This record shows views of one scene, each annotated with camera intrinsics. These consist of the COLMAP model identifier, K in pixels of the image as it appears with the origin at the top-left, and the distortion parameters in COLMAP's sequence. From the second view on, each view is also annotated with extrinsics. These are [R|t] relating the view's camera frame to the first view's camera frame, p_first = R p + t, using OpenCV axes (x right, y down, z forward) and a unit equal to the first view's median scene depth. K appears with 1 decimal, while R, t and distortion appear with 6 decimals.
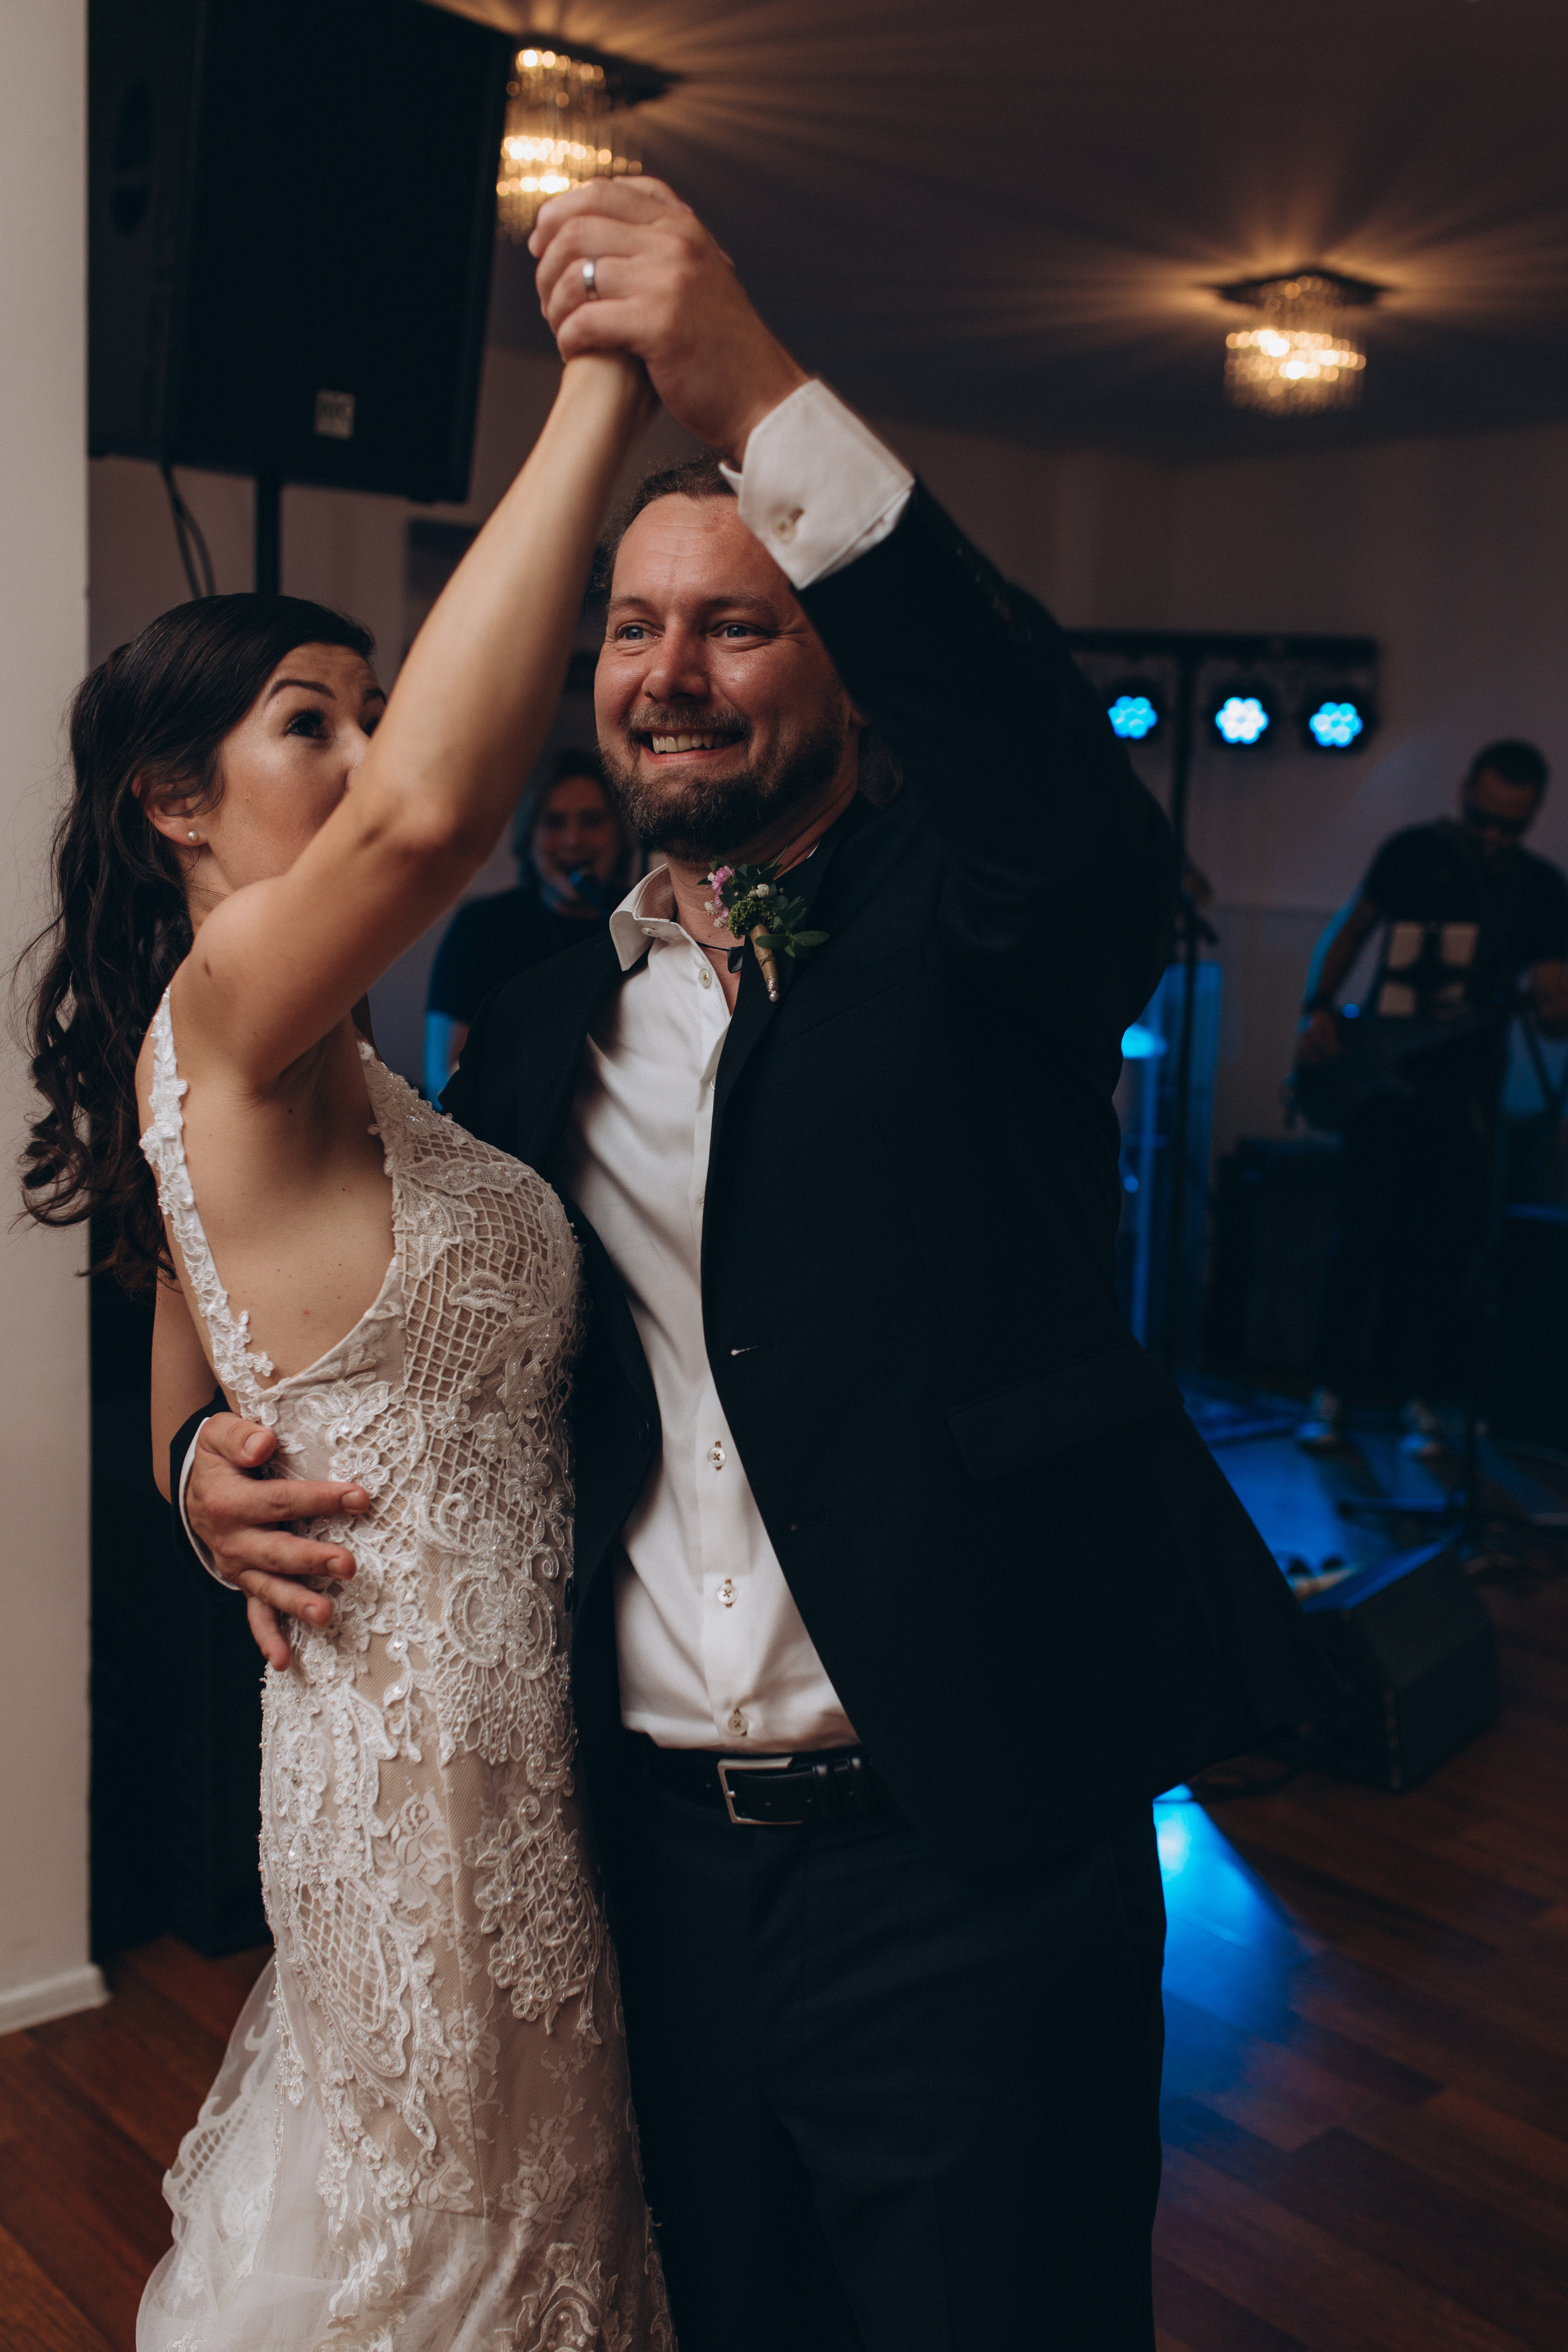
lens RADIAL K [[2272.4, 0, 784.0], [0, 2272.4, 1176.0], [0, 0, 1]] dist [0.001426, 0.007405]
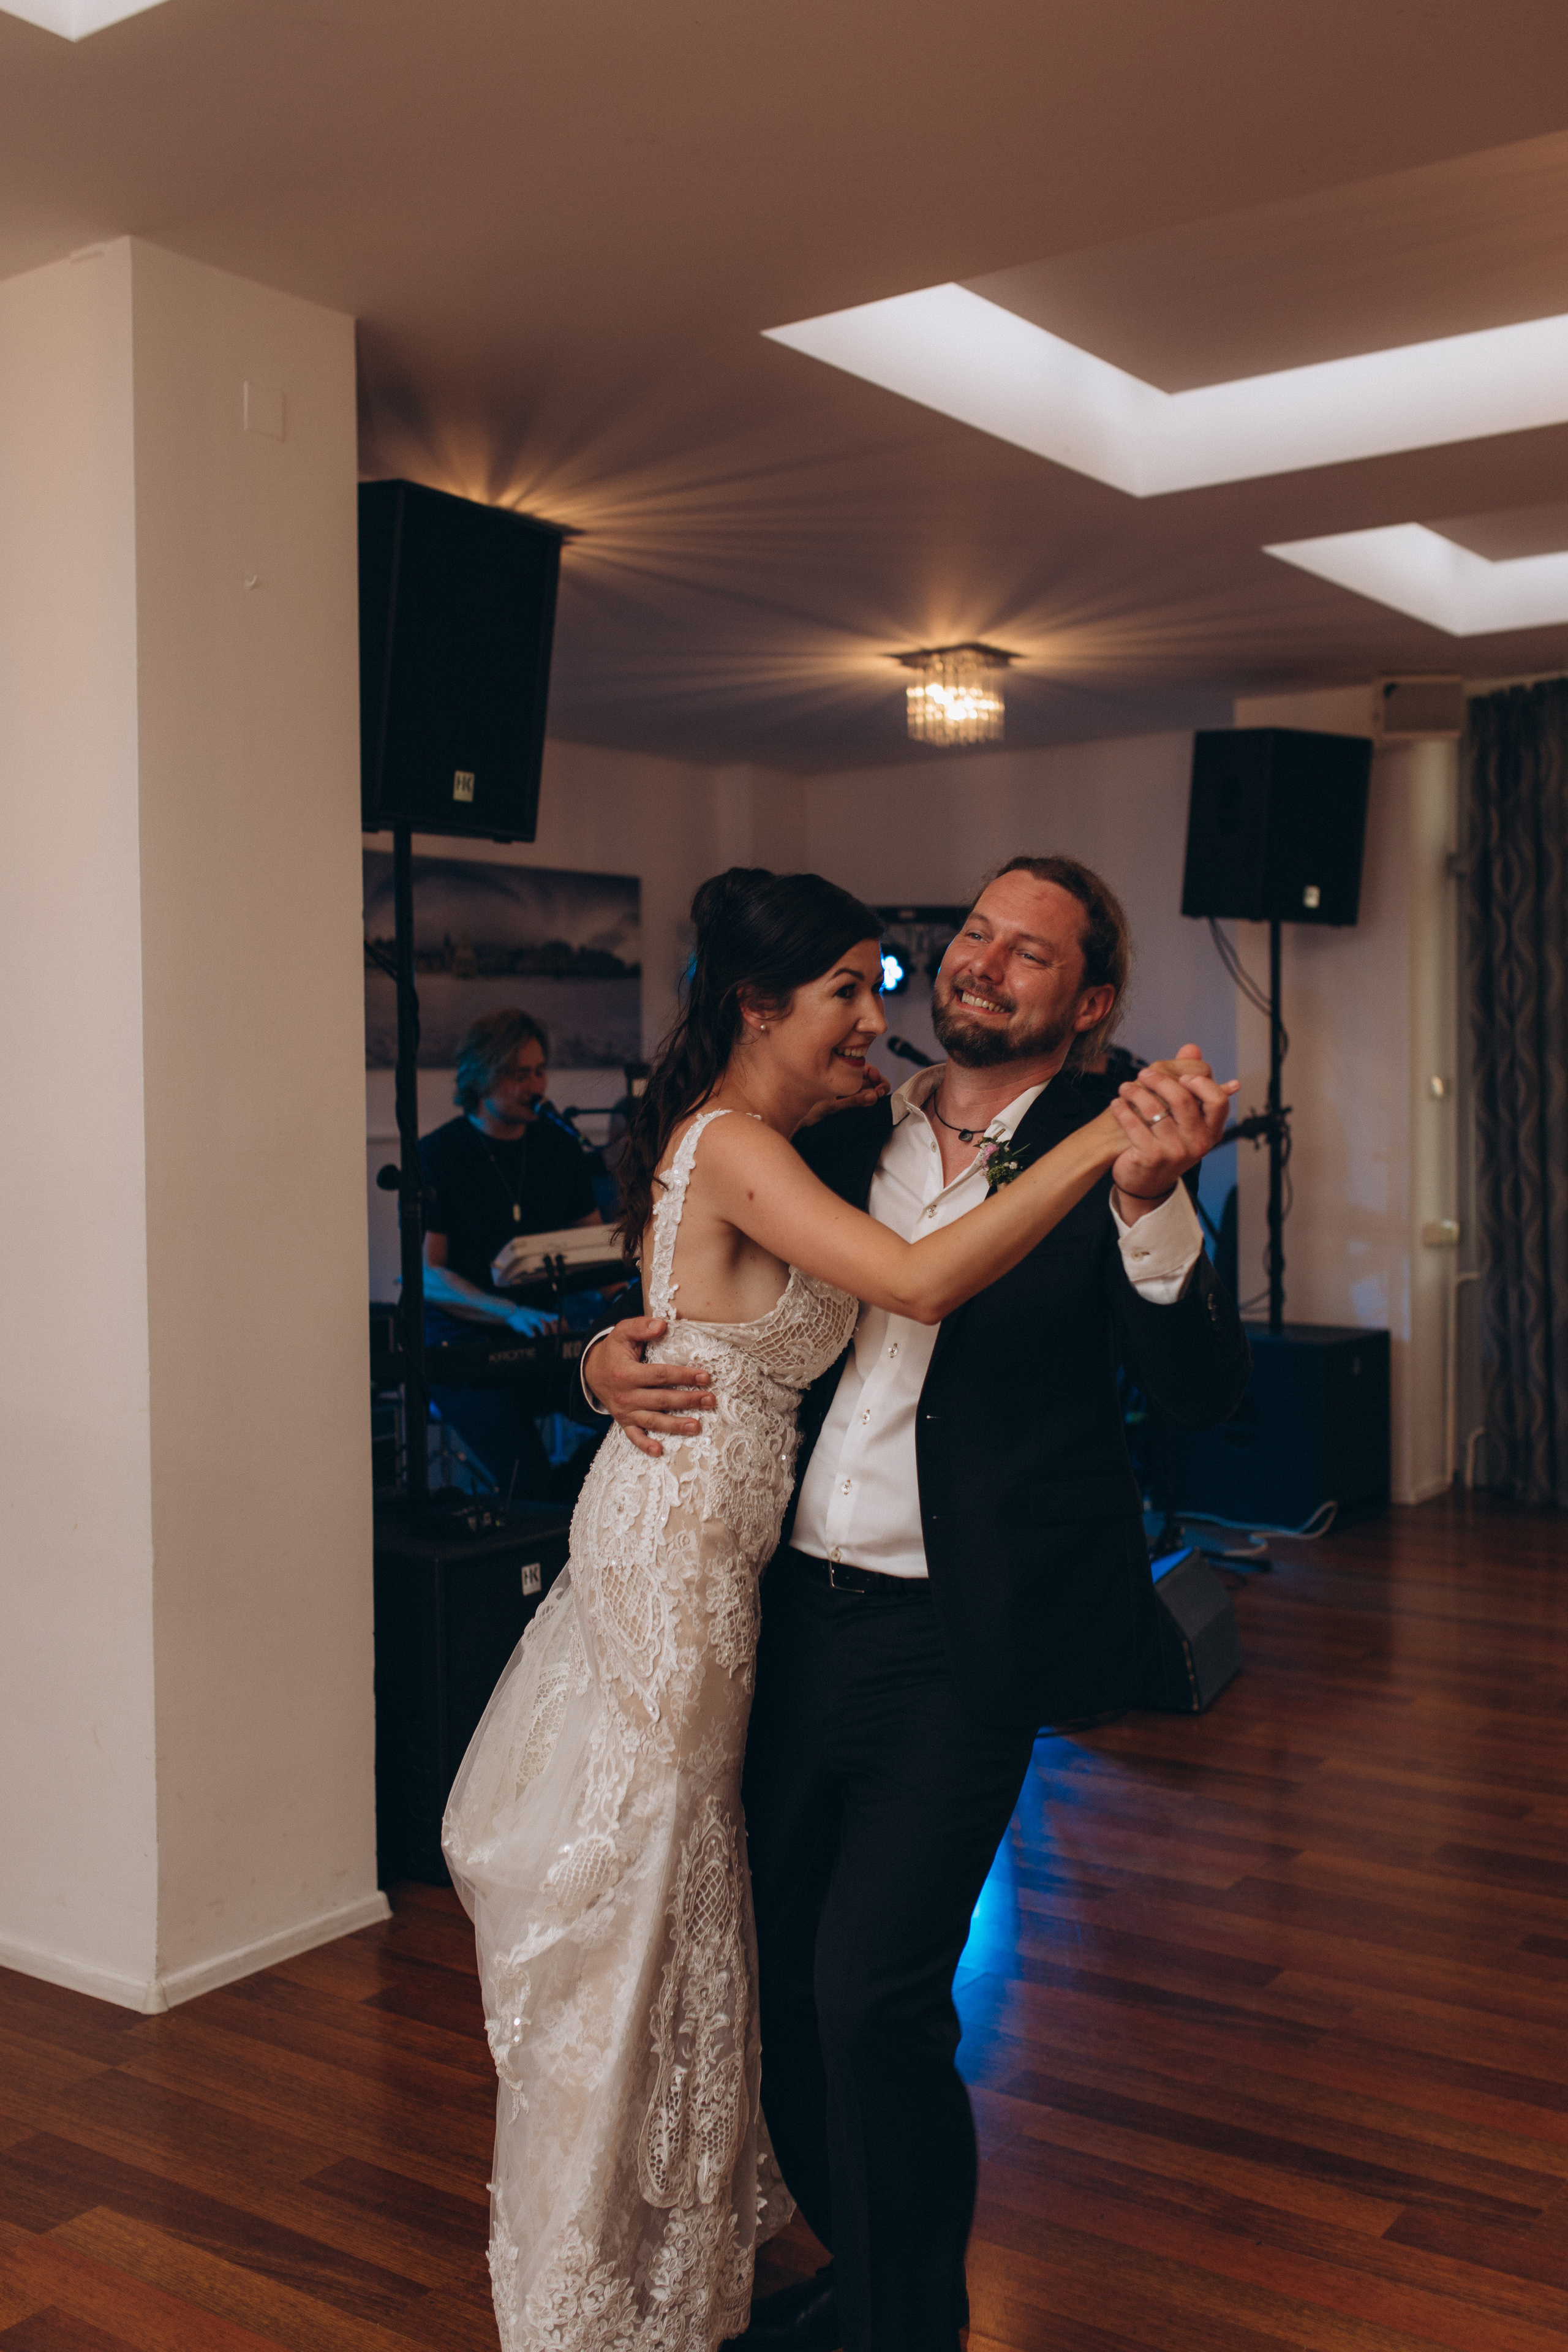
lens RADIAL K [[2312.1, 0, 784.0], [0, 2312.1, 1176.0], [0, 0, 1]] dist [0.000460, -0.006627]
pose [[0.970077, -0.056117, 0.236224, -0.213006], [0.082641, 0.991147, -0.103918, 0.048114], [-0.228301, 0.120330, 0.966126, -0.260367]]
